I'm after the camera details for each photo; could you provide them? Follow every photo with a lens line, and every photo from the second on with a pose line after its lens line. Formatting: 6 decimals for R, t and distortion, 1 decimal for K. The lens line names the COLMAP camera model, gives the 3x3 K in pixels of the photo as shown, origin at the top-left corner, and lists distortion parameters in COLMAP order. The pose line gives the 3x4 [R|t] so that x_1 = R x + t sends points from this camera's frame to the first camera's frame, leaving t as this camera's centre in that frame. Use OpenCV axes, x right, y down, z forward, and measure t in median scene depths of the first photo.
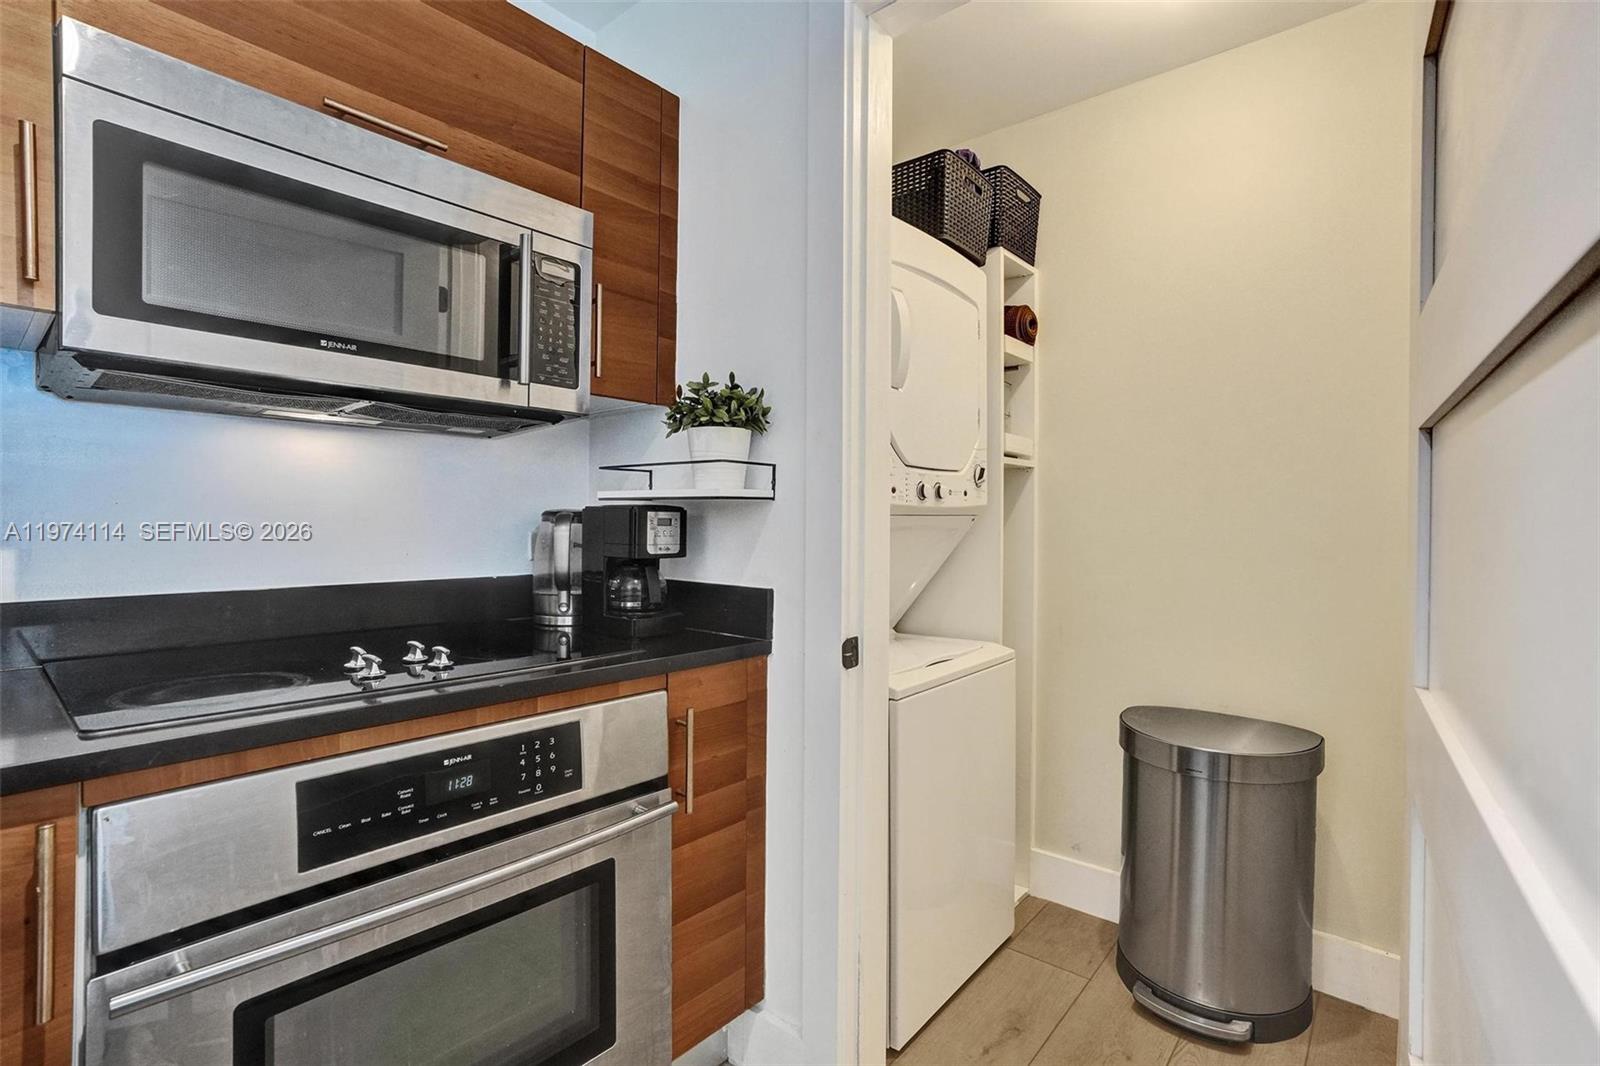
lens RADIAL K [[754.3, 0, 812.8], [0, 754.3, 521.5], [0, 0, 1]] dist [-0.034926, 0.011901]
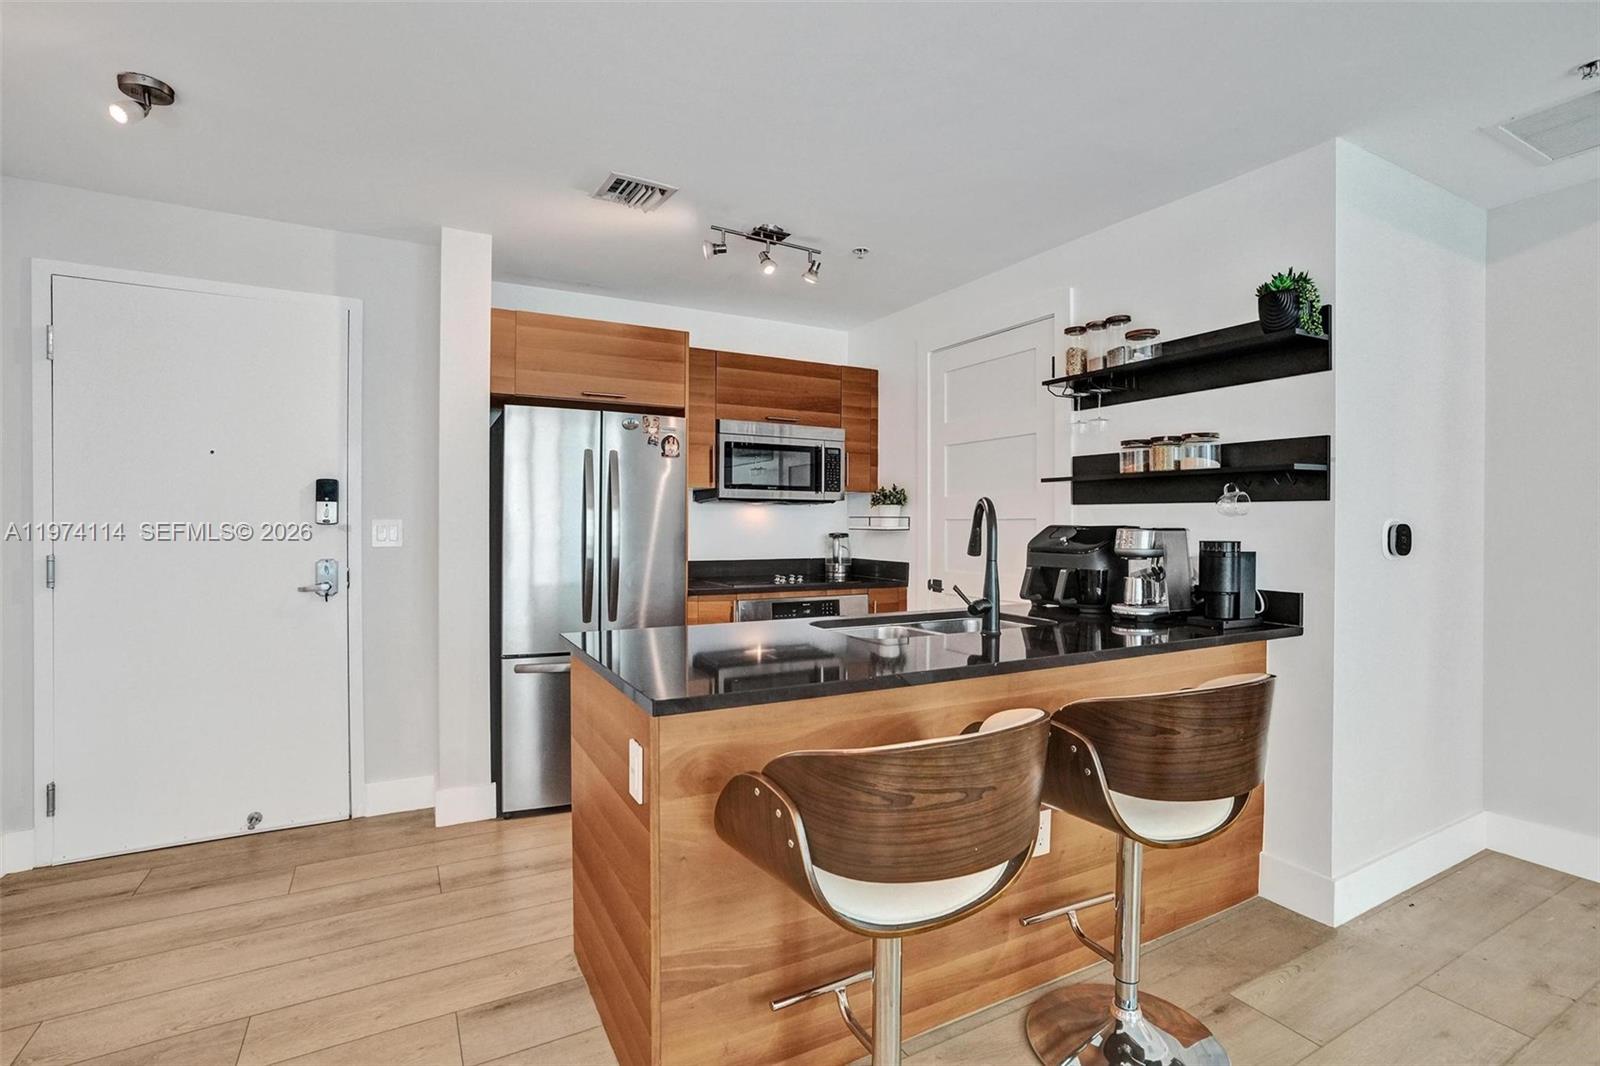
lens RADIAL K [[754.3, 0, 799.4], [0, 754.3, 527.6], [0, 0, 1]] dist [-0.034926, 0.011901]
pose [[0.926553, -0.000995, -0.376163, 0.627312], [0.002340, 0.999992, 0.003118, -0.048427], [0.376157, -0.003770, 0.926548, -1.733479]]
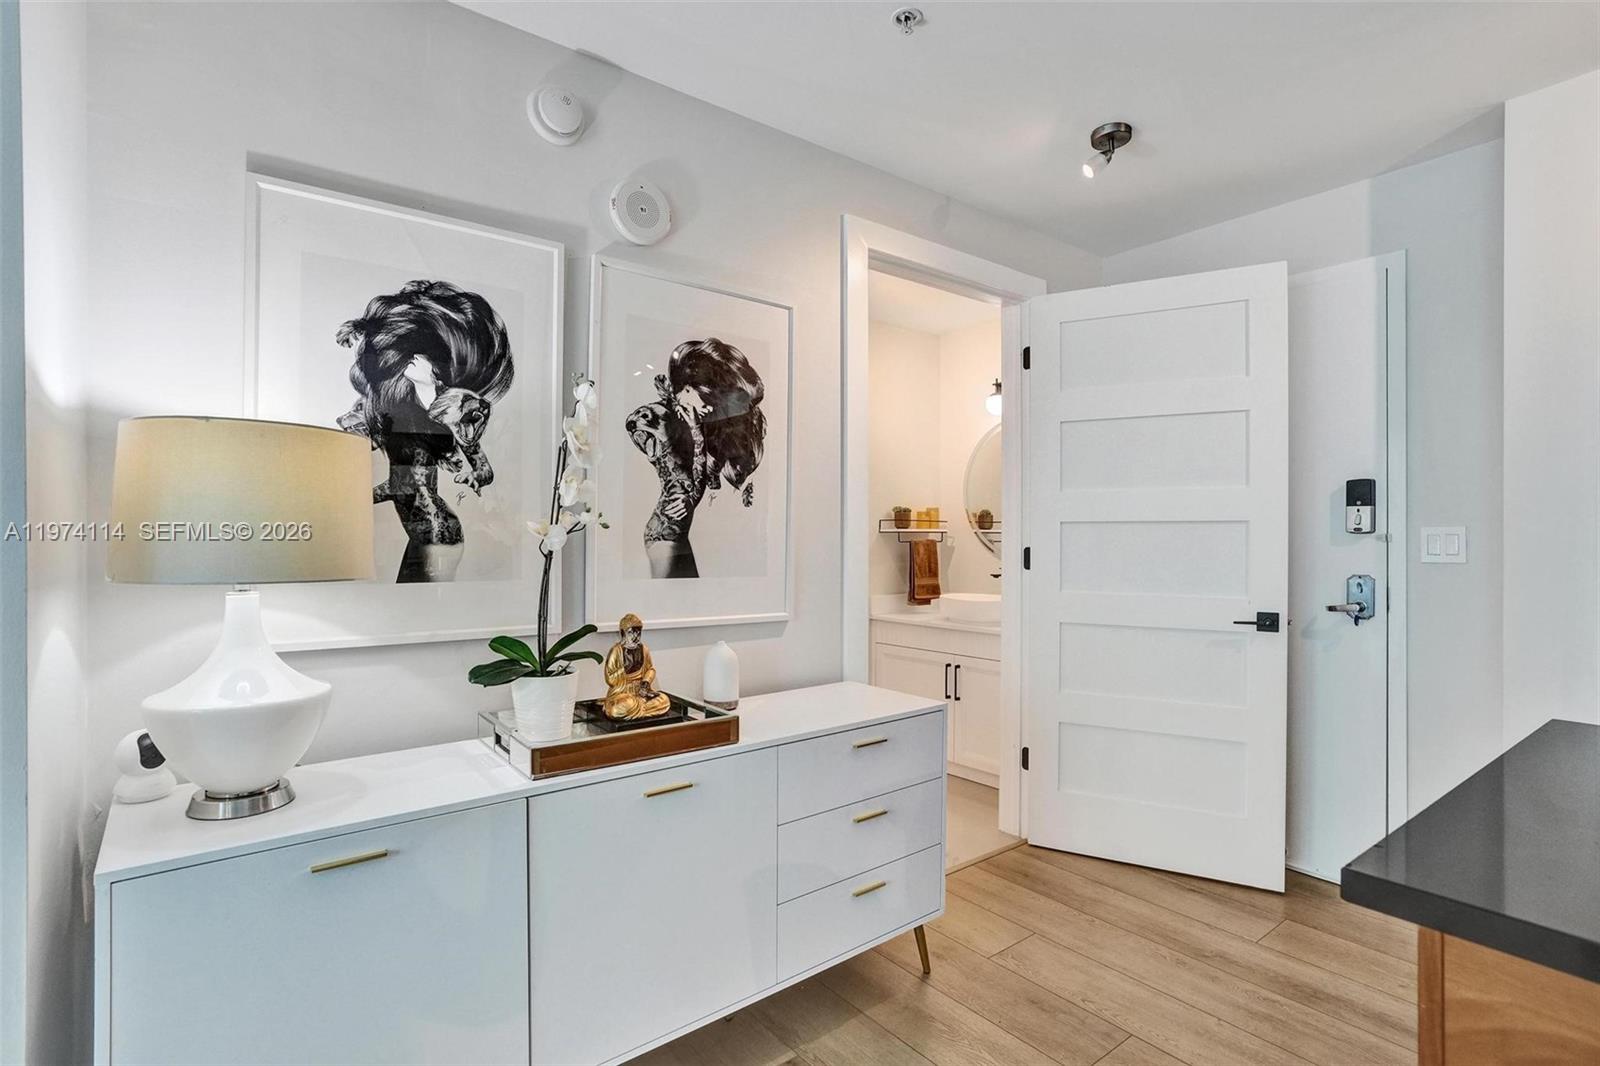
lens RADIAL K [[754.3, 0, 805.8], [0, 754.3, 541.6], [0, 0, 1]] dist [-0.034926, 0.011901]
pose [[-0.236721, -0.004250, -0.971568, 0.612465], [-0.001220, 0.999991, -0.004077, -0.026524], [0.971577, 0.000220, -0.236724, -1.157986]]
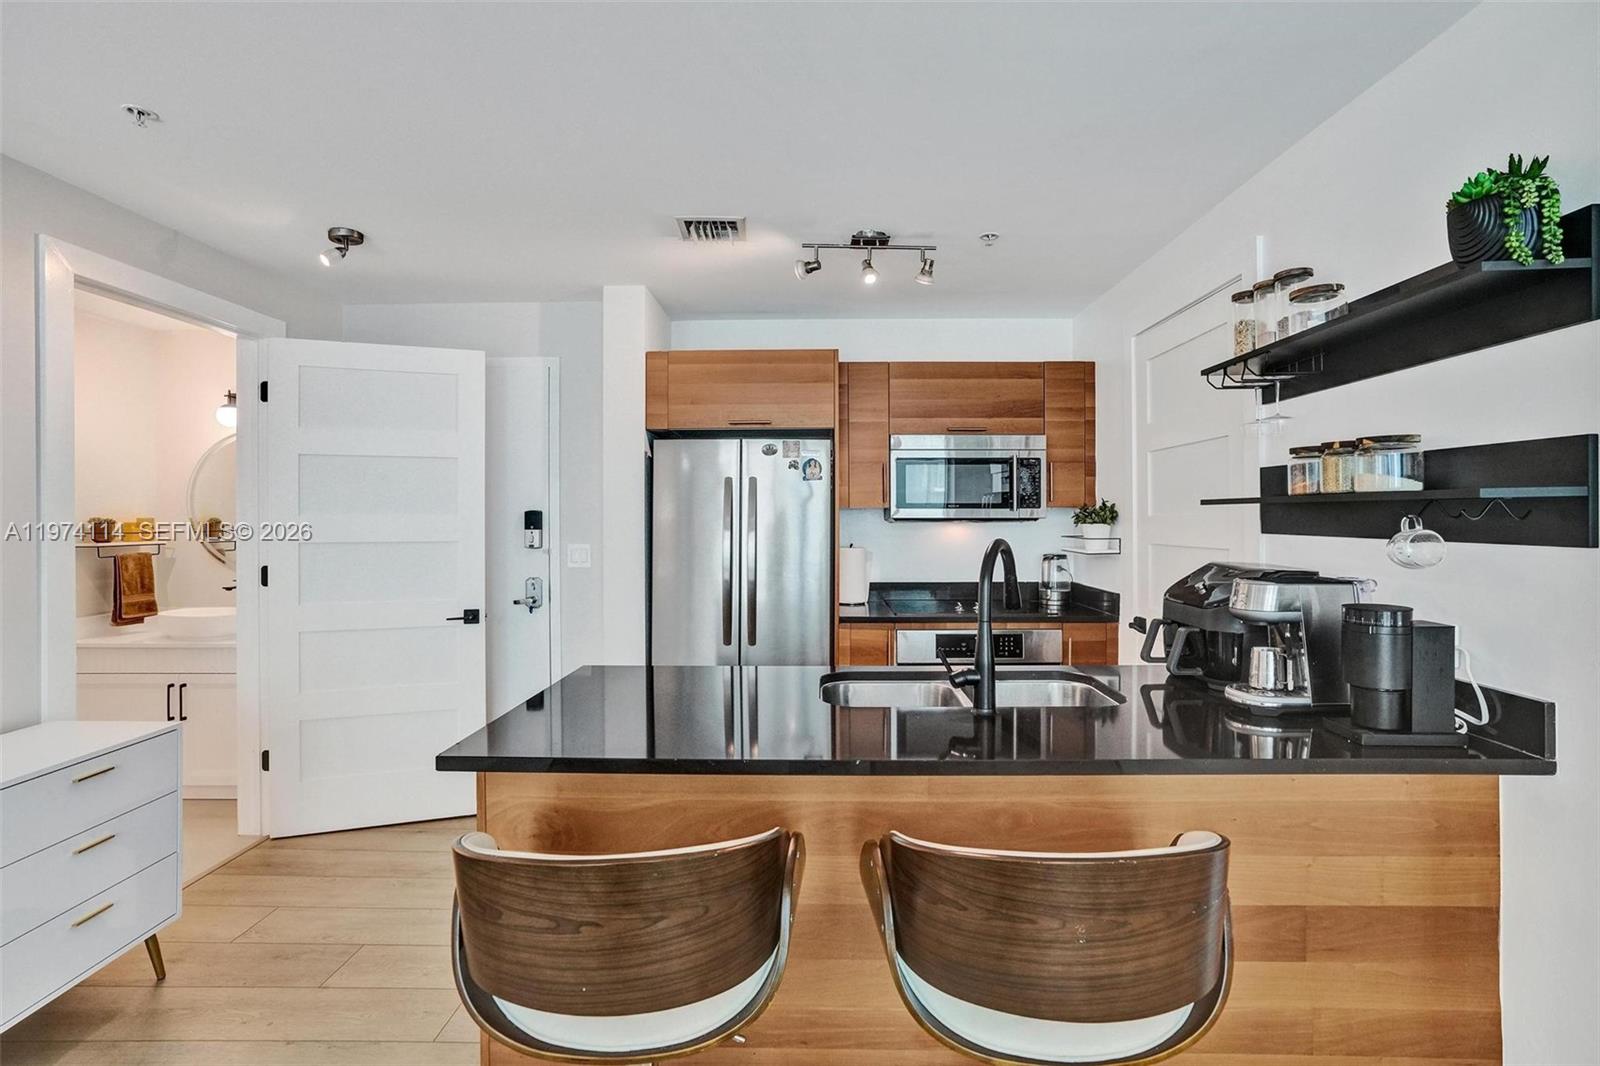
lens RADIAL K [[767.0, 0, 800.2], [0, 767.0, 520.4], [0, 0, 1]] dist [-0.035862, 0.015952]
pose [[0.614589, -0.005924, -0.788825, 1.192192], [0.006882, 0.999974, -0.002148, -0.135007], [0.788818, -0.004109, 0.614614, -1.181411]]
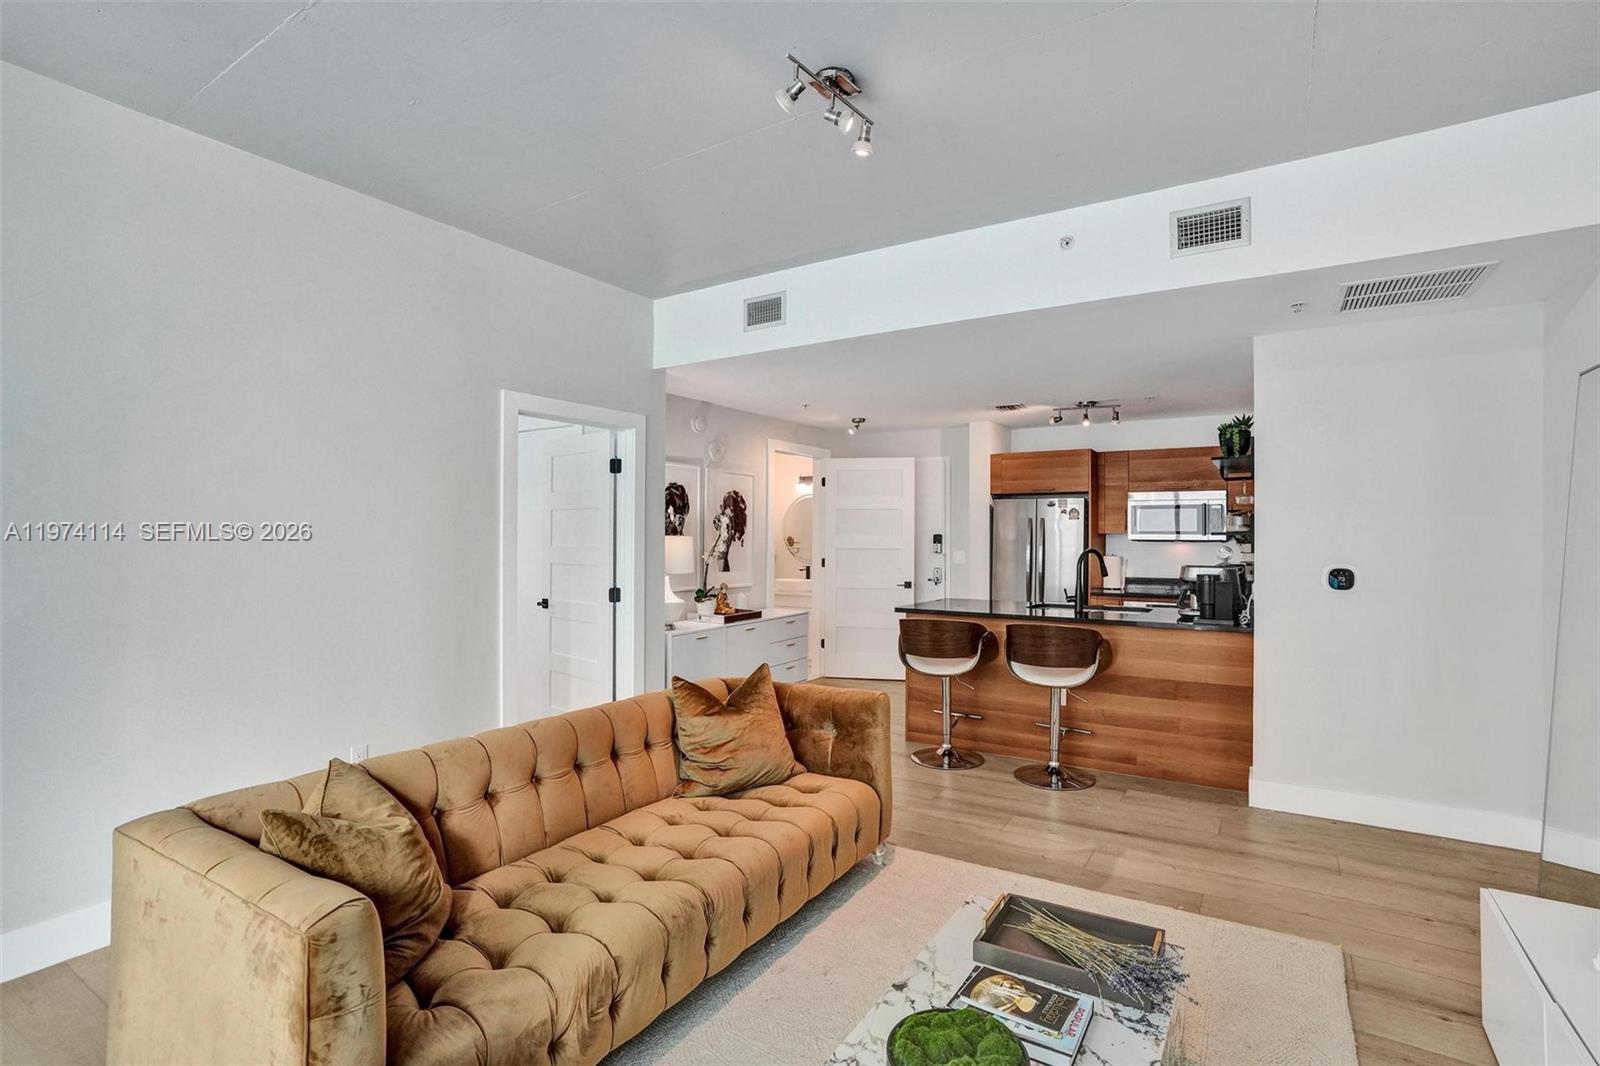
lens RADIAL K [[754.3, 0, 806.2], [0, 754.3, 533.2], [0, 0, 1]] dist [-0.034926, 0.011901]
pose [[0.108598, -0.009676, -0.994039, 3.499009], [-0.001690, 0.999949, -0.009919, -0.136723], [0.994084, 0.002757, 0.108576, -1.723121]]
